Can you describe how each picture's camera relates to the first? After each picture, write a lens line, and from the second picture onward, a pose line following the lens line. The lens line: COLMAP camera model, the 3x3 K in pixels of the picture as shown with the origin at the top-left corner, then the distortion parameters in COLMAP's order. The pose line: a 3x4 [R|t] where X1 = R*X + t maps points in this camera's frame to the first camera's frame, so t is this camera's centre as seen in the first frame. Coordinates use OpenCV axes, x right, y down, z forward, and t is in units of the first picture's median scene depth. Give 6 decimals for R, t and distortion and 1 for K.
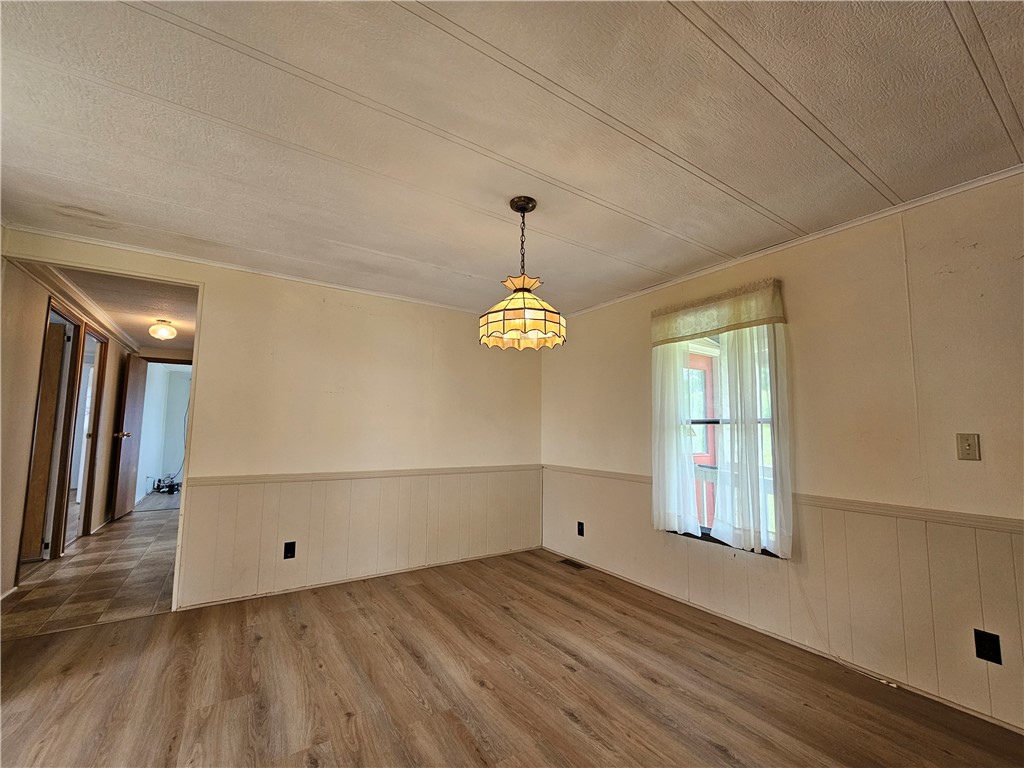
lens RADIAL K [[422.4, 0, 509.5], [0, 422.4, 388.2], [0, 0, 1]] dist [0.001467, 0.000671]
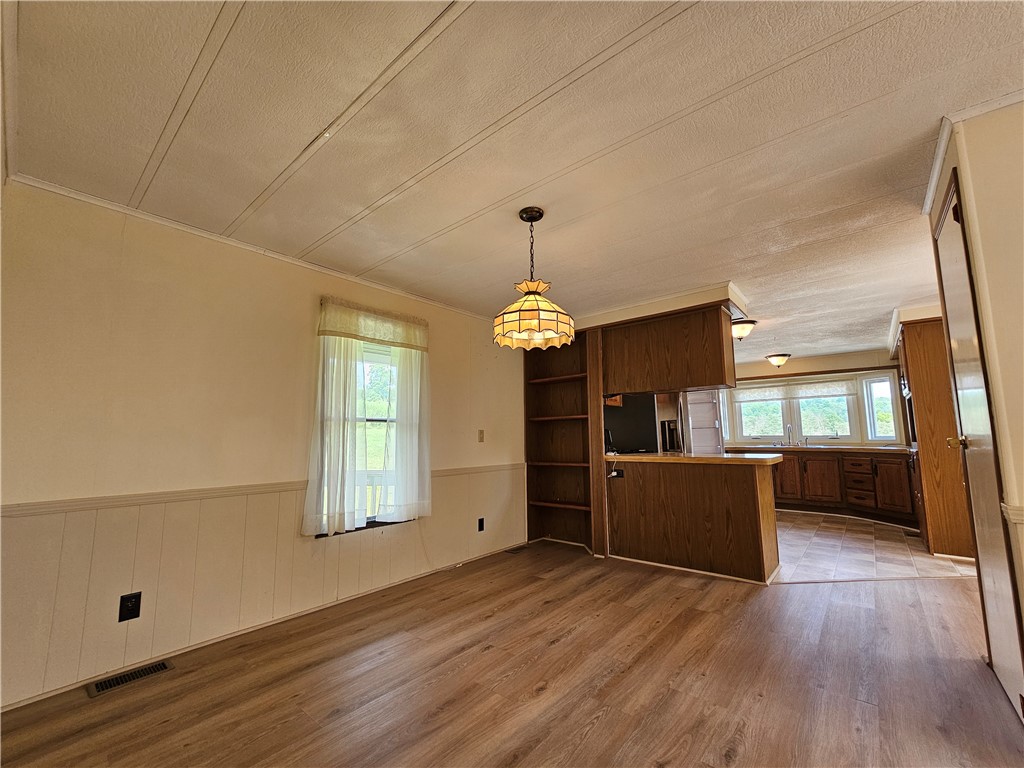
lens RADIAL K [[422.4, 0, 509.5], [0, 422.4, 388.2], [0, 0, 1]] dist [0.001467, 0.000671]
pose [[-0.279915, 0.103796, 0.954397, -0.866718], [-0.091001, 0.986793, -0.134009, 0.140876], [-0.955702, -0.124362, -0.266773, 1.193373]]
